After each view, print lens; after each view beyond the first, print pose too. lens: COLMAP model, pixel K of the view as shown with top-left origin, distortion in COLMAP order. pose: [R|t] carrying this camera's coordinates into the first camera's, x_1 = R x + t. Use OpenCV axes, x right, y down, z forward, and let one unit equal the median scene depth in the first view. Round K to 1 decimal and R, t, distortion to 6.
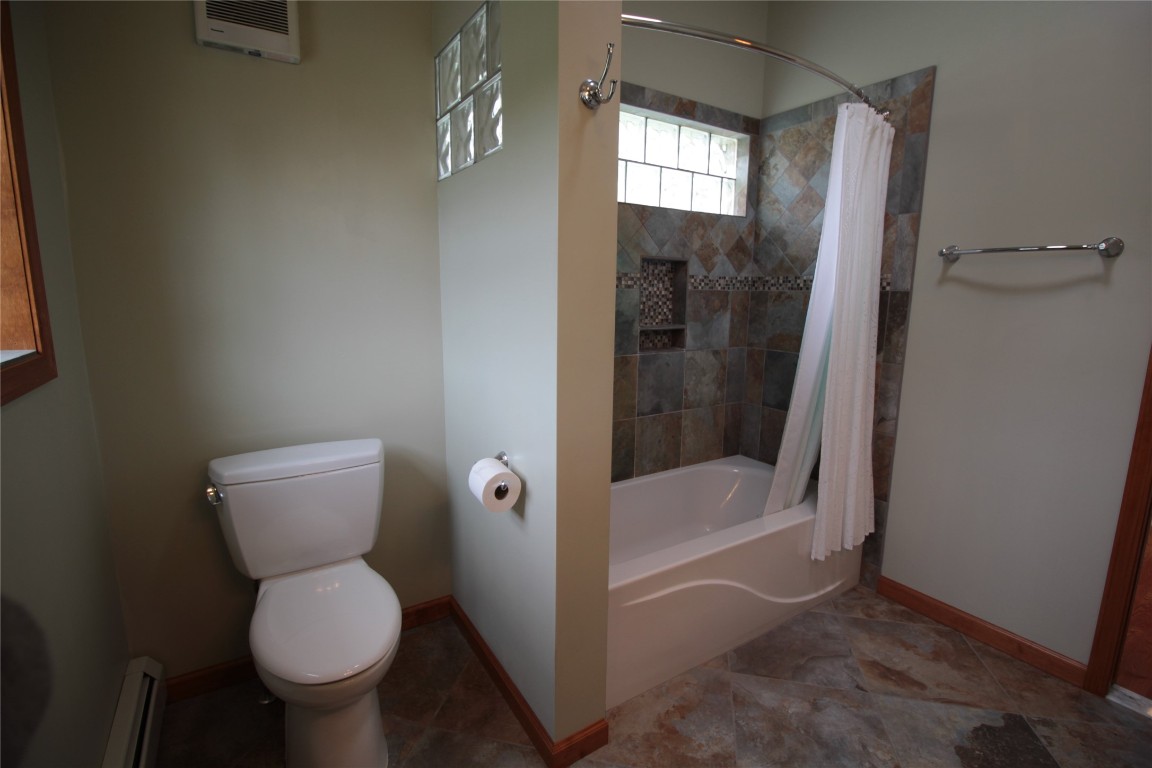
lens RADIAL K [[533.2, 0, 575.8], [0, 533.2, 377.9], [0, 0, 1]] dist [0.001050, -0.010888]
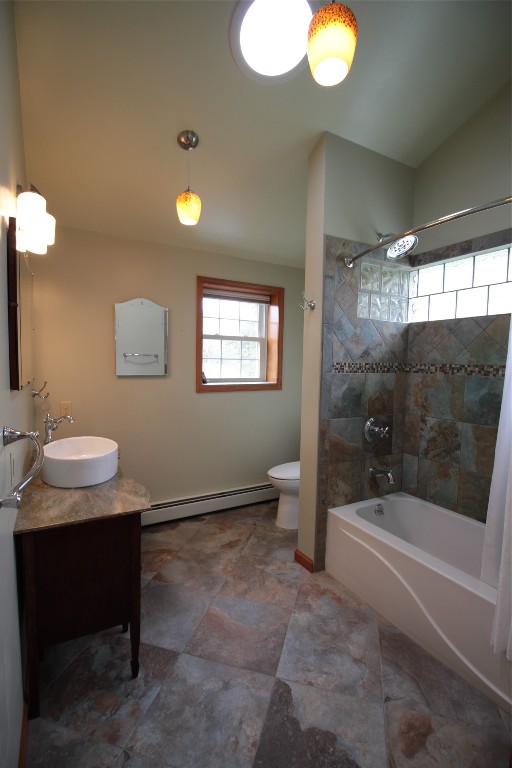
lens RADIAL K [[354.2, 0, 252.5], [0, 354.2, 385.0], [0, 0, 1]] dist [-0.000755, -0.011348]
pose [[-0.066190, 0.051316, -0.996487, 1.331193], [-0.178283, 0.981998, 0.062412, -0.118812], [0.981751, 0.181787, -0.055850, 0.615632]]
